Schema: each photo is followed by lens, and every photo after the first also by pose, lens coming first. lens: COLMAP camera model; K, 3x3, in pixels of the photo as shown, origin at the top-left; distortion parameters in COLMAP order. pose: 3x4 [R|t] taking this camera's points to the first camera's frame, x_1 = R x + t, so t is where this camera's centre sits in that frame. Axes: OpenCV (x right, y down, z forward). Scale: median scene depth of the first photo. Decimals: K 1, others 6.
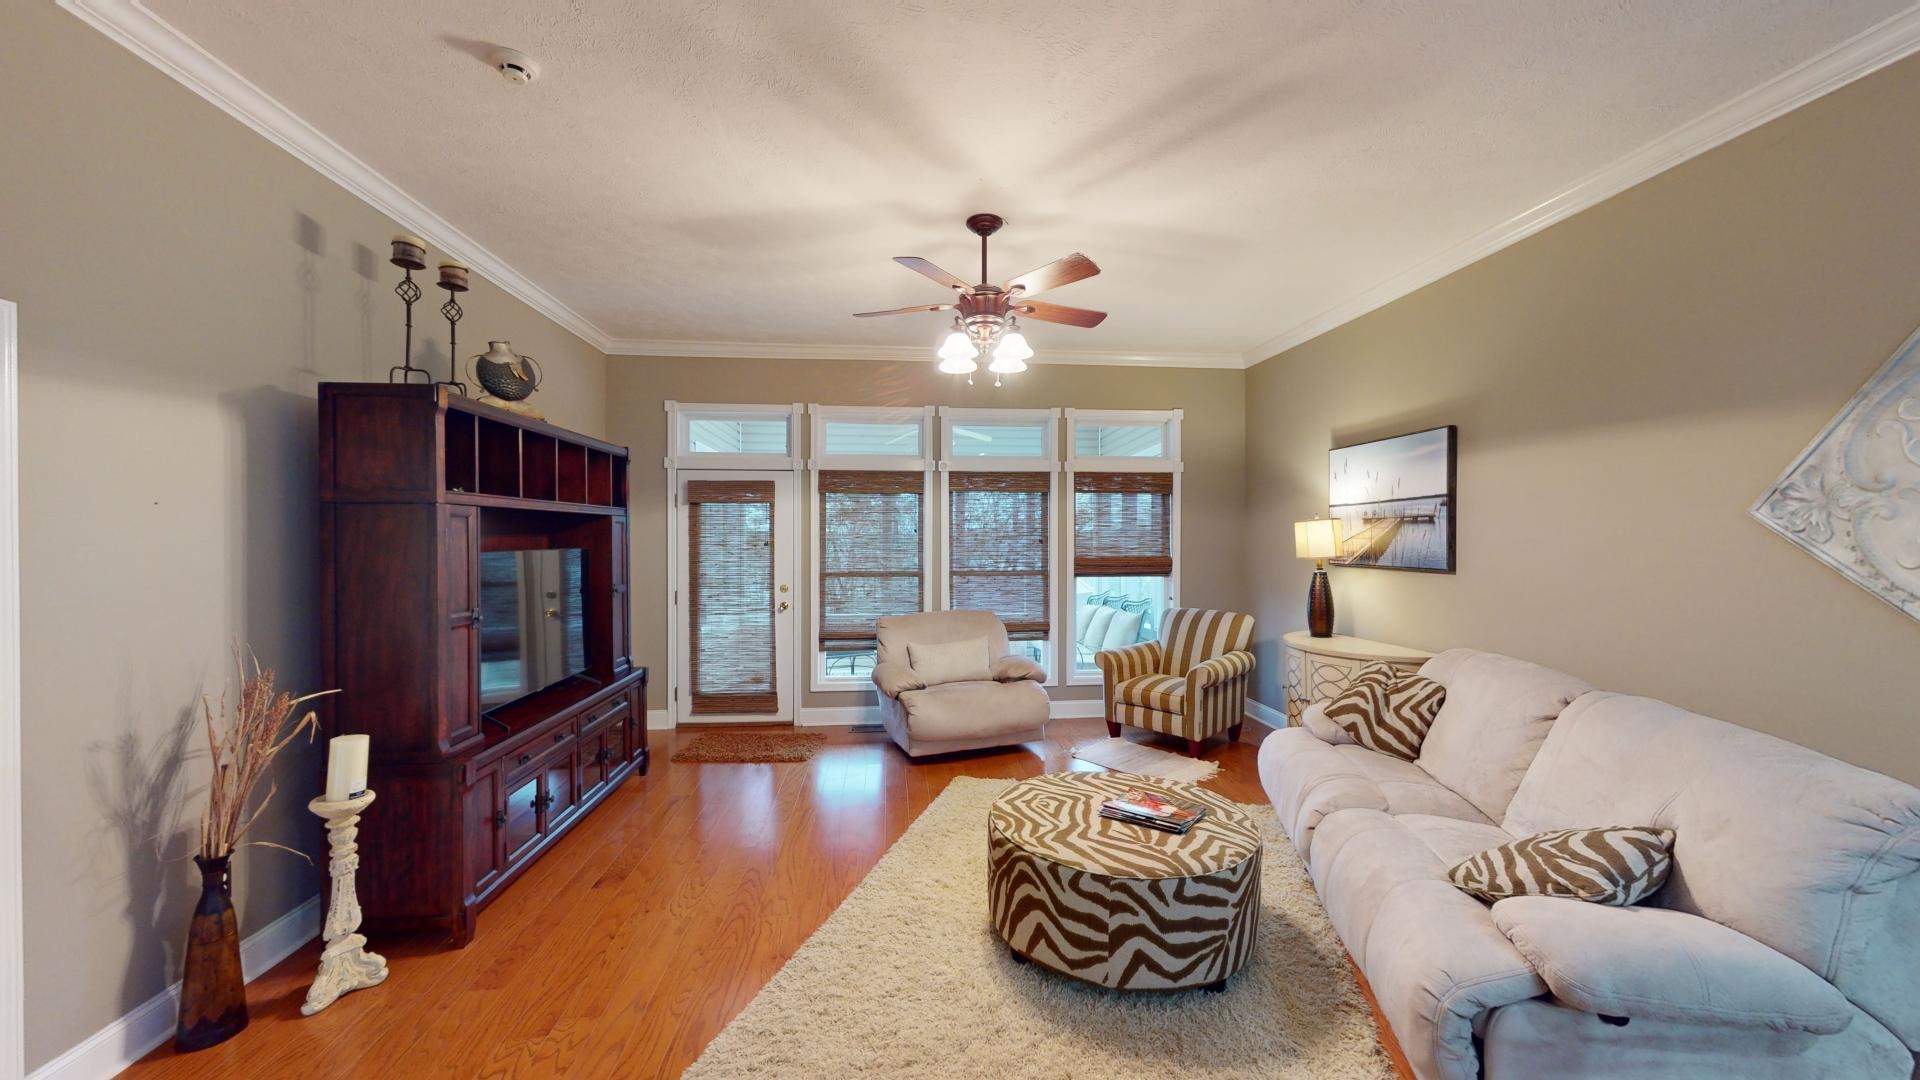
lens RADIAL K [[702.8, 0, 956.3], [0, 702.8, 537.5], [0, 0, 1]] dist [0.000341, 0.000175]
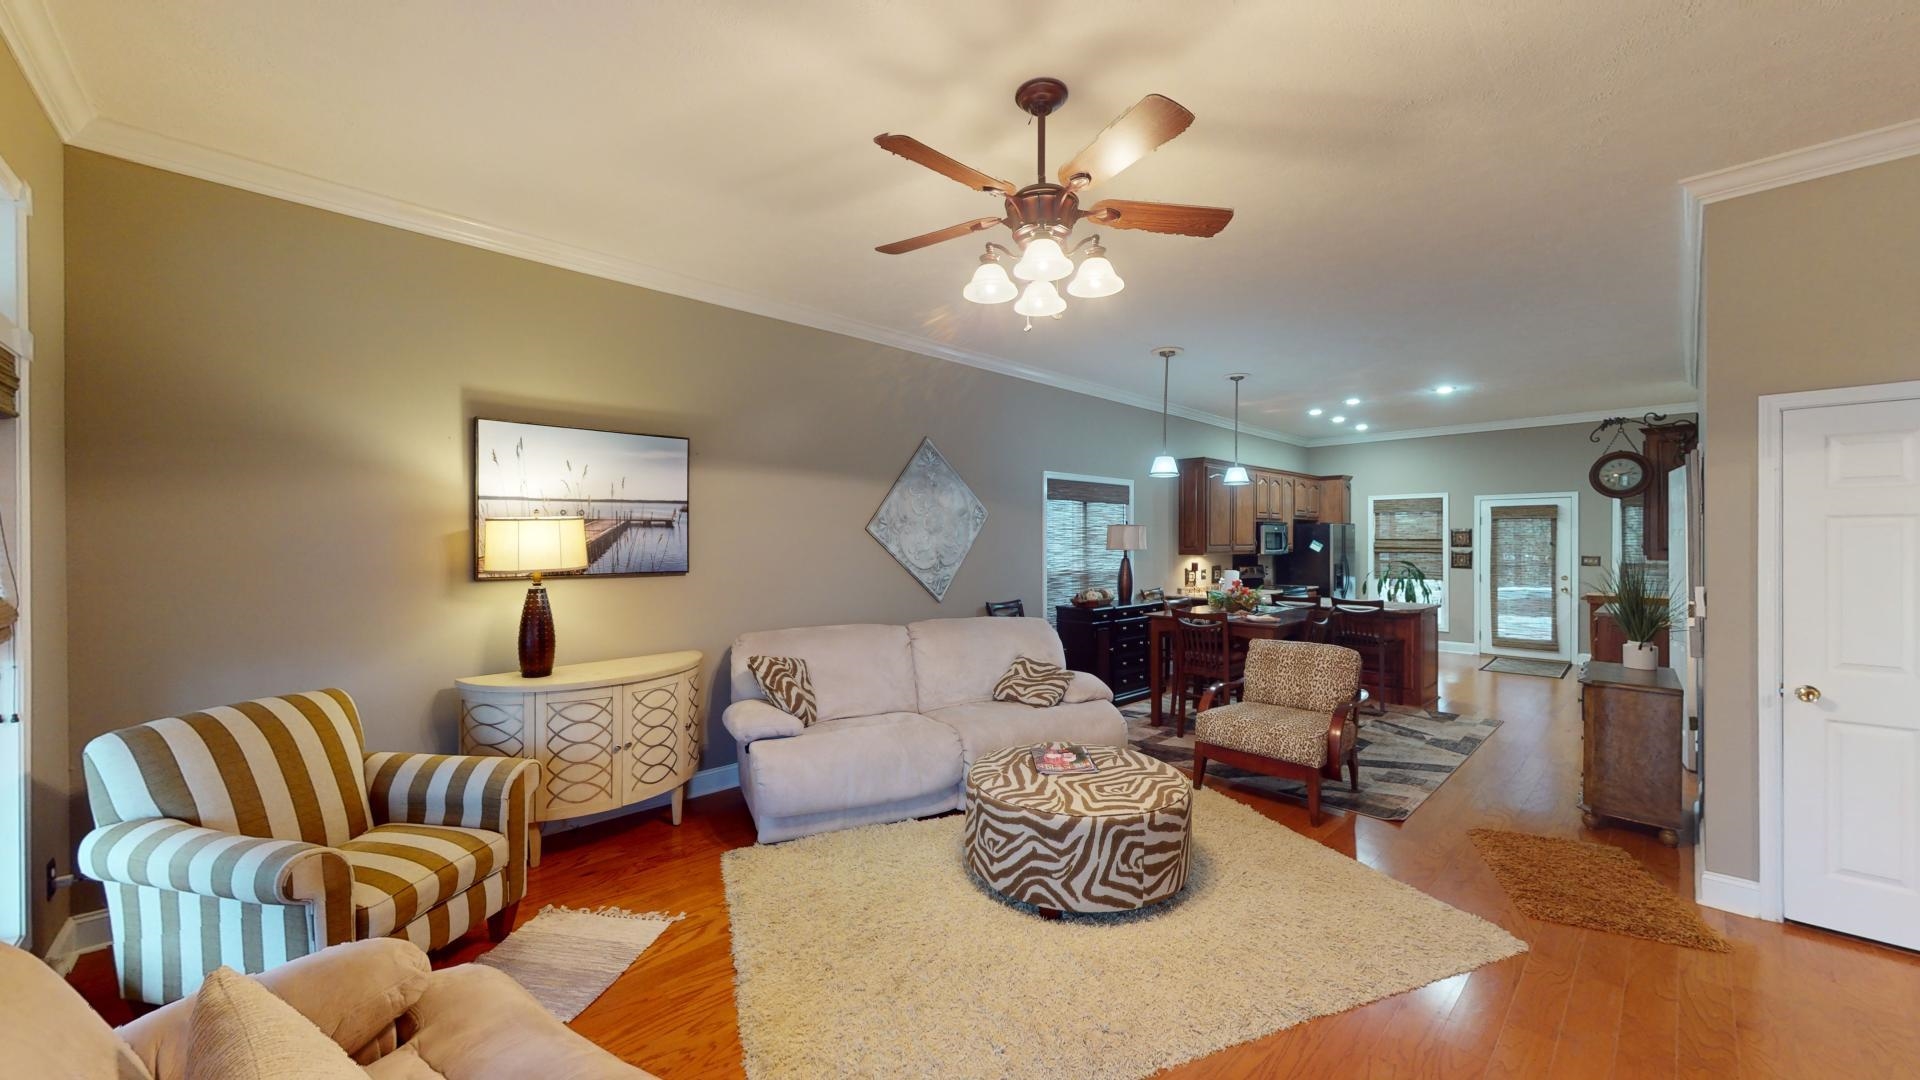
lens RADIAL K [[702.8, 0, 956.3], [0, 702.8, 537.5], [0, 0, 1]] dist [0.000341, 0.000175]
pose [[-0.623003, 0.005326, 0.782202, -0.393349], [0.002619, 0.999985, -0.004723, 0.000060], [-0.782215, -0.000894, -0.623008, 1.304398]]
